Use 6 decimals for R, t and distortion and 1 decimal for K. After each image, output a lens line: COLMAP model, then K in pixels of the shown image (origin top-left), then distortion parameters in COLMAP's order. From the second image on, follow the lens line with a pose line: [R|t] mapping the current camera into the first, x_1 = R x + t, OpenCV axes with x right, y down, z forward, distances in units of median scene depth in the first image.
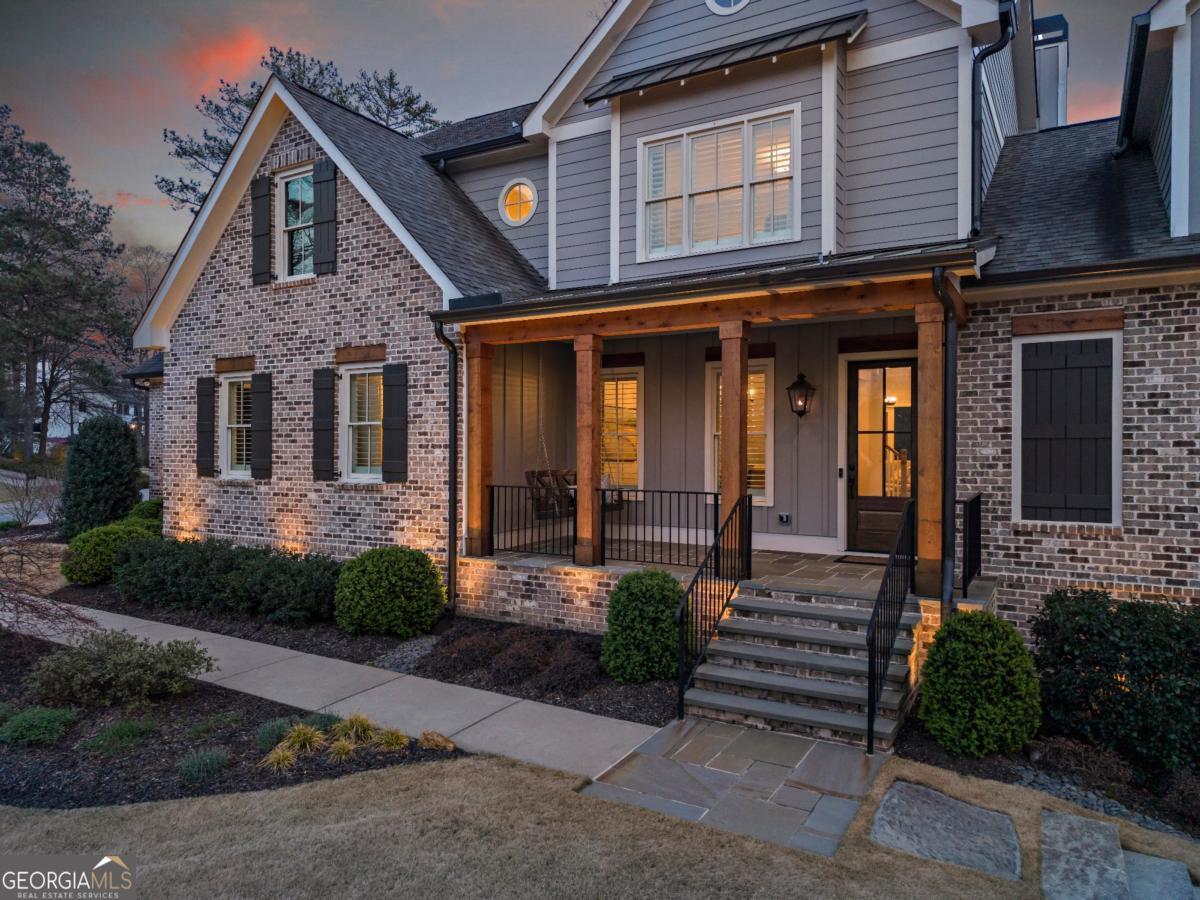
lens RADIAL K [[810.0, 0, 600.0], [0, 810.0, 450.0], [0, 0, 1]] dist [0.005876, -0.002390]
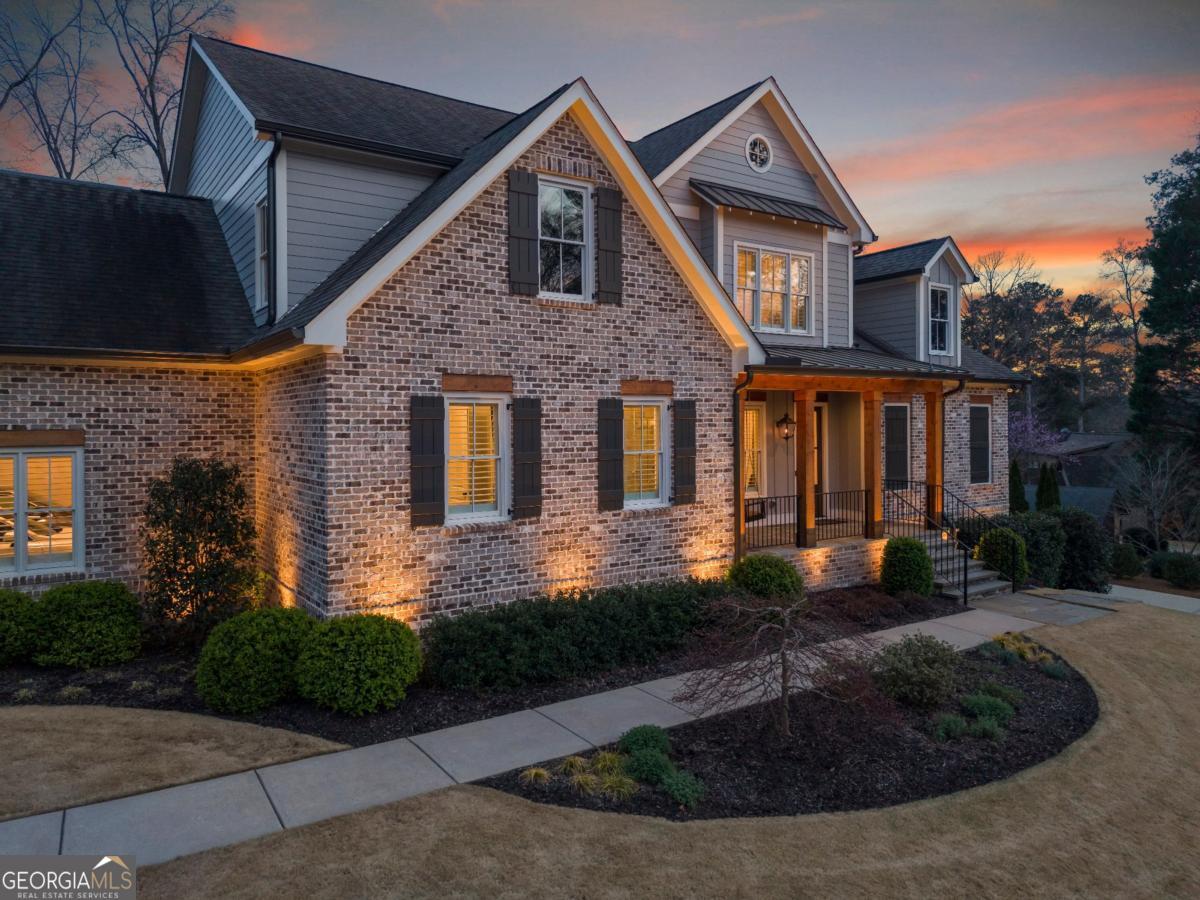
lens RADIAL K [[807.7, 0, 600.6], [0, 807.7, 434.3], [0, 0, 1]] dist [0.111703, -0.171904]
pose [[0.411773, -0.015236, 0.911159, -1.243373], [0.009536, 0.999878, 0.012410, -0.068498], [-0.911237, 0.003579, 0.411868, 0.597594]]
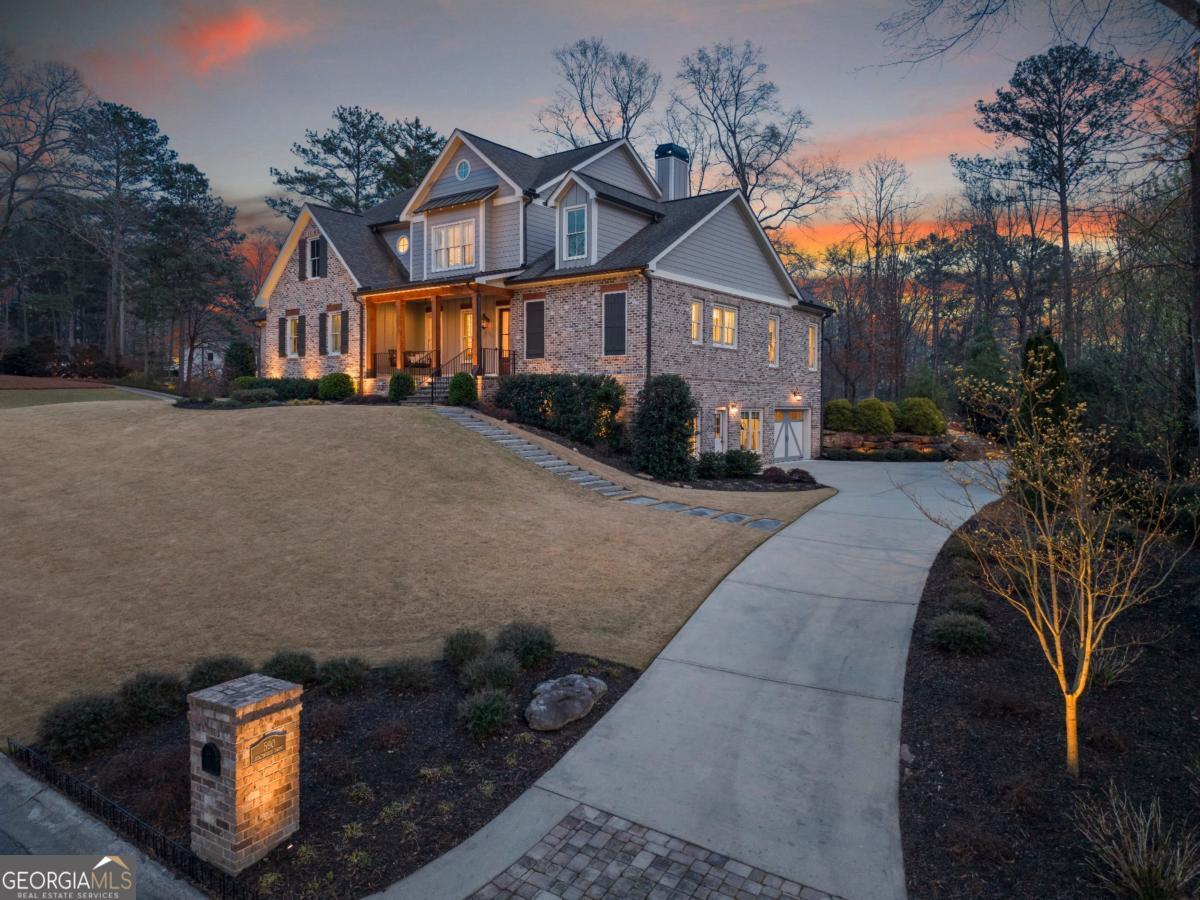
lens RADIAL K [[820.7, 0, 594.0], [0, 820.7, 425.3], [0, 0, 1]] dist [0.008495, -0.003739]
pose [[0.992362, 0.010698, -0.122894, 0.872190], [-0.008440, 0.999786, 0.018876, 0.207600], [0.123069, -0.017694, 0.992240, -1.560888]]
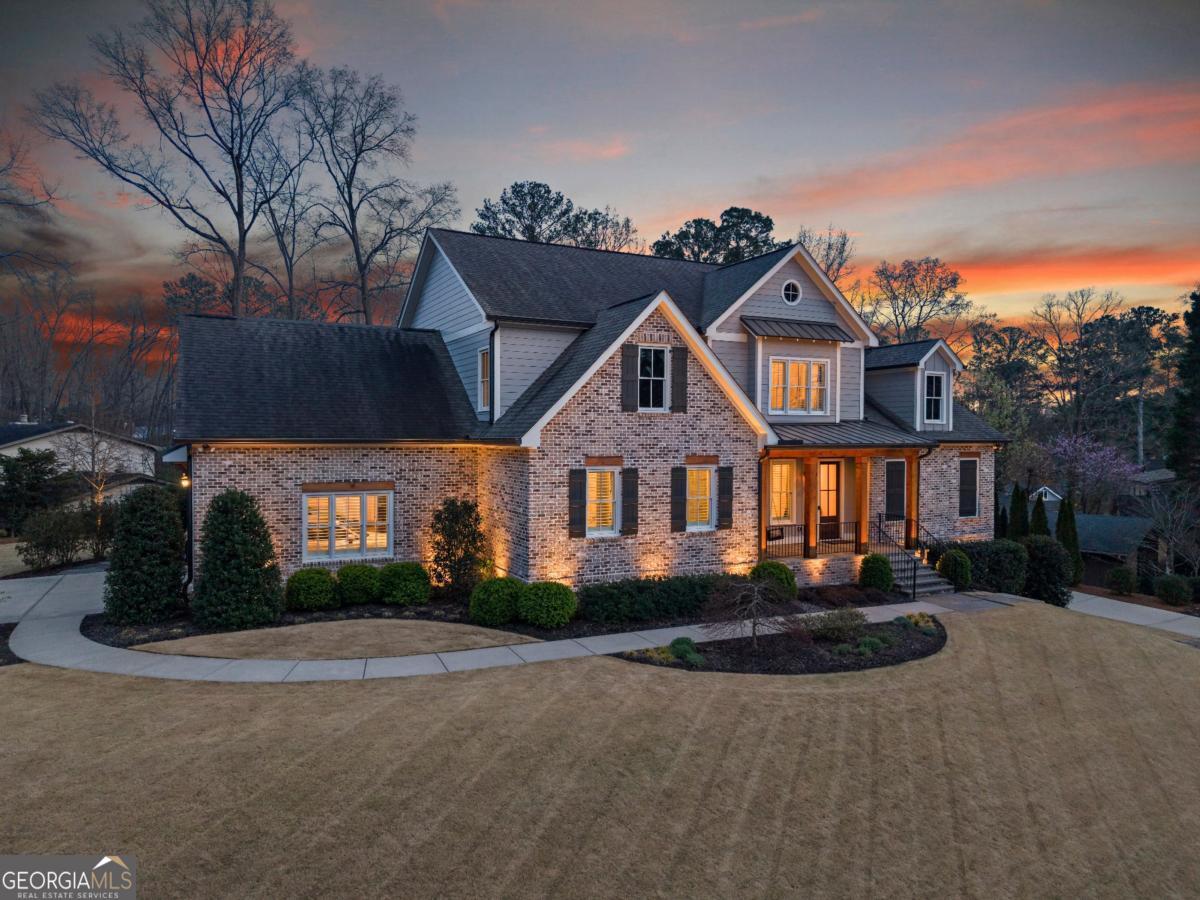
lens RADIAL K [[804.1, 0, 600.0], [0, 804.1, 450.0], [0, 0, 1]] dist [0.141918, -0.330065]
pose [[0.535477, -0.014548, 0.844424, -1.861793], [-0.001445, 0.999834, 0.018142, -0.166552], [-0.844548, -0.010935, 0.535368, 0.224818]]
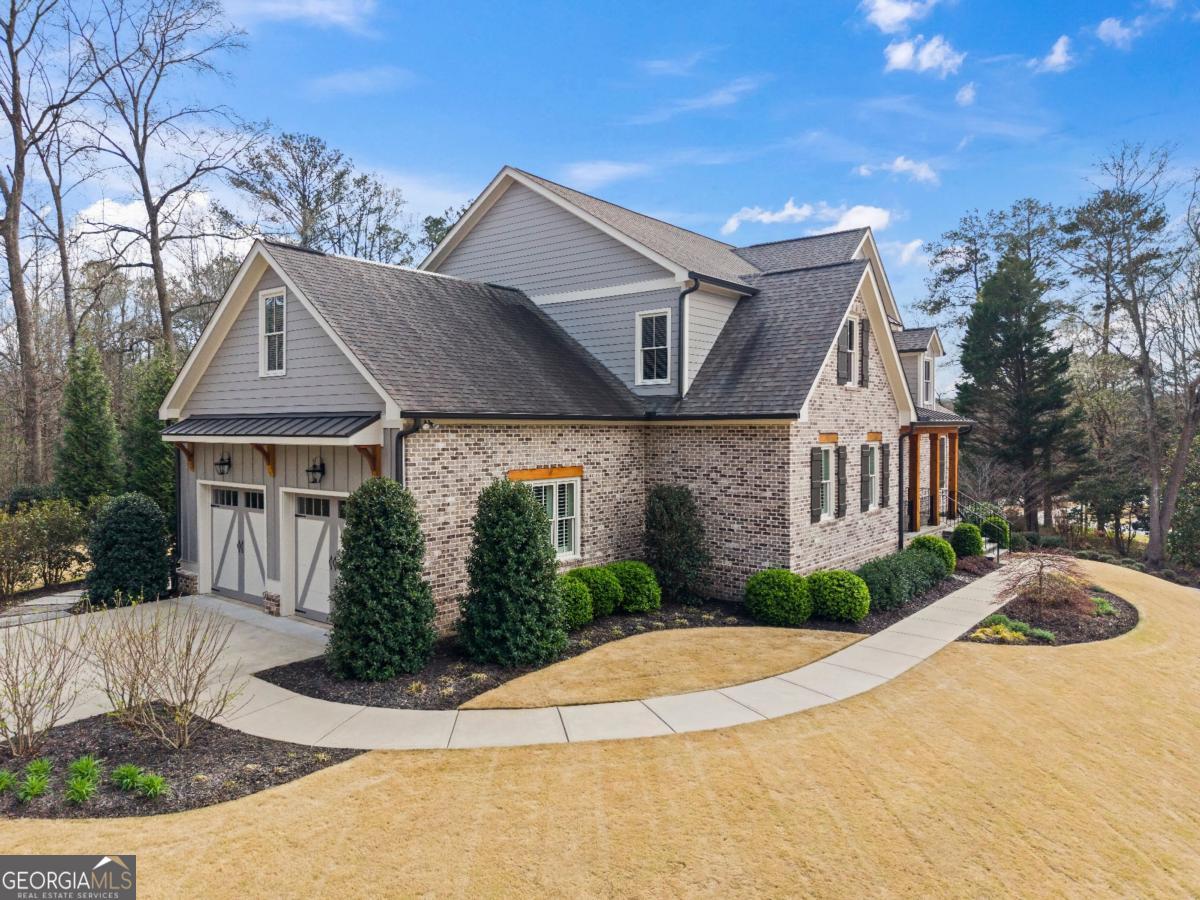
lens RADIAL K [[810.0, 0, 600.0], [0, 810.0, 450.0], [0, 0, 1]] dist [0.005876, -0.002390]
pose [[0.140478, -0.029762, 0.989636, -2.041446], [0.002784, 0.999556, 0.029665, -0.138660], [-0.990080, -0.001413, 0.140498, 1.294594]]
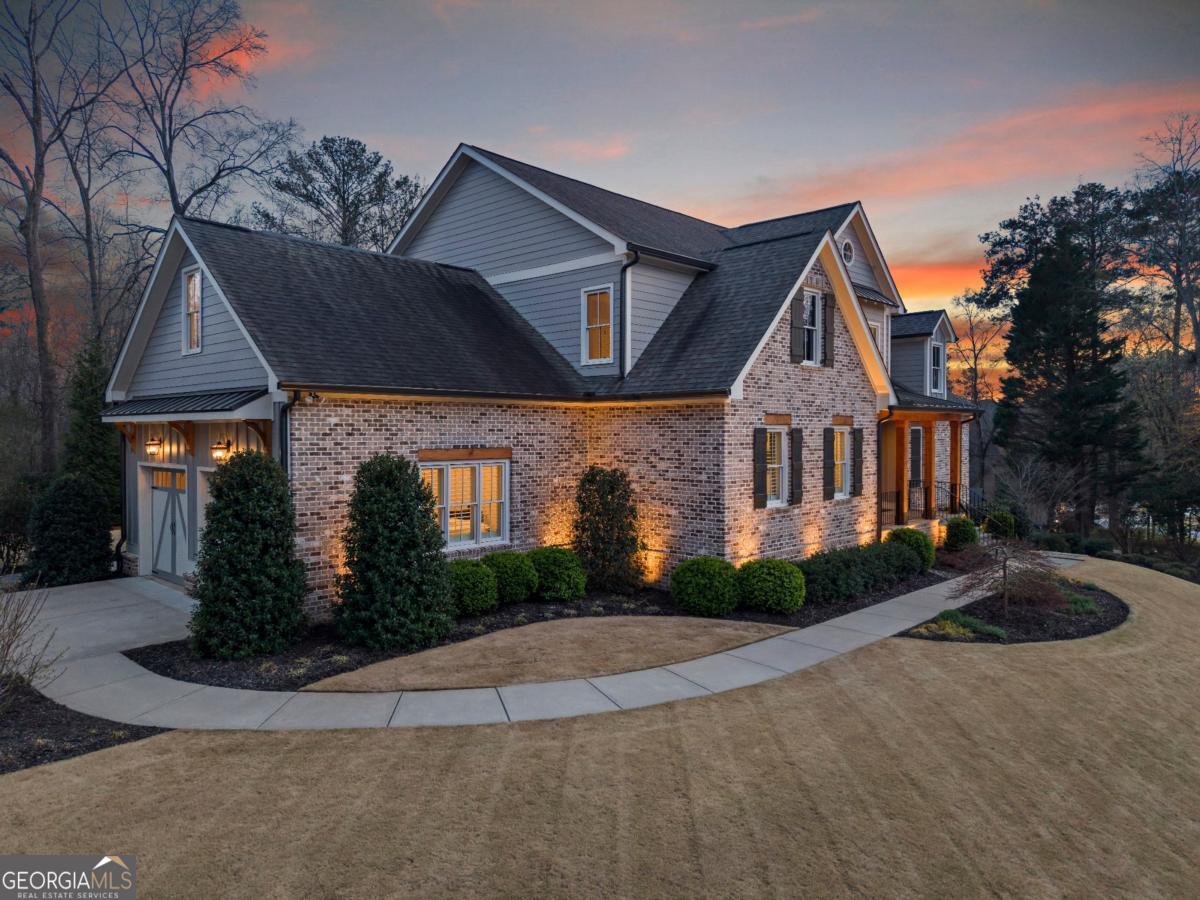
lens RADIAL K [[810.0, 0, 600.0], [0, 810.0, 450.0], [0, 0, 1]] dist [0.005876, -0.002390]
pose [[0.223069, -0.024829, 0.974486, -1.932463], [0.002616, 0.999687, 0.024873, -0.097250], [-0.974799, -0.002999, 0.223064, 1.073500]]
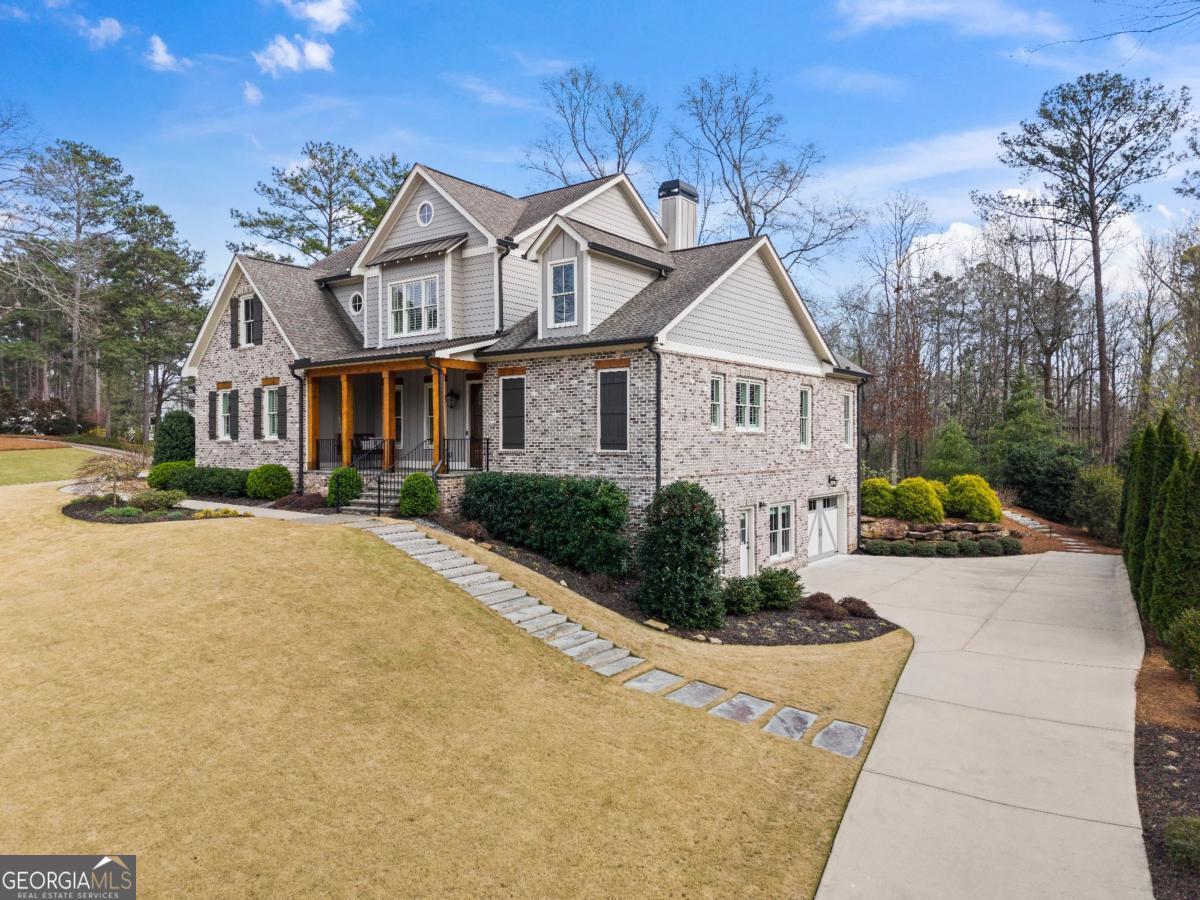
lens RADIAL K [[810.0, 0, 600.0], [0, 810.0, 450.0], [0, 0, 1]] dist [0.005876, -0.002390]
pose [[0.993767, 0.000376, -0.111478, 0.815822], [0.000553, 0.999965, 0.008299, 0.049040], [0.111477, -0.008309, 0.993732, -1.064242]]
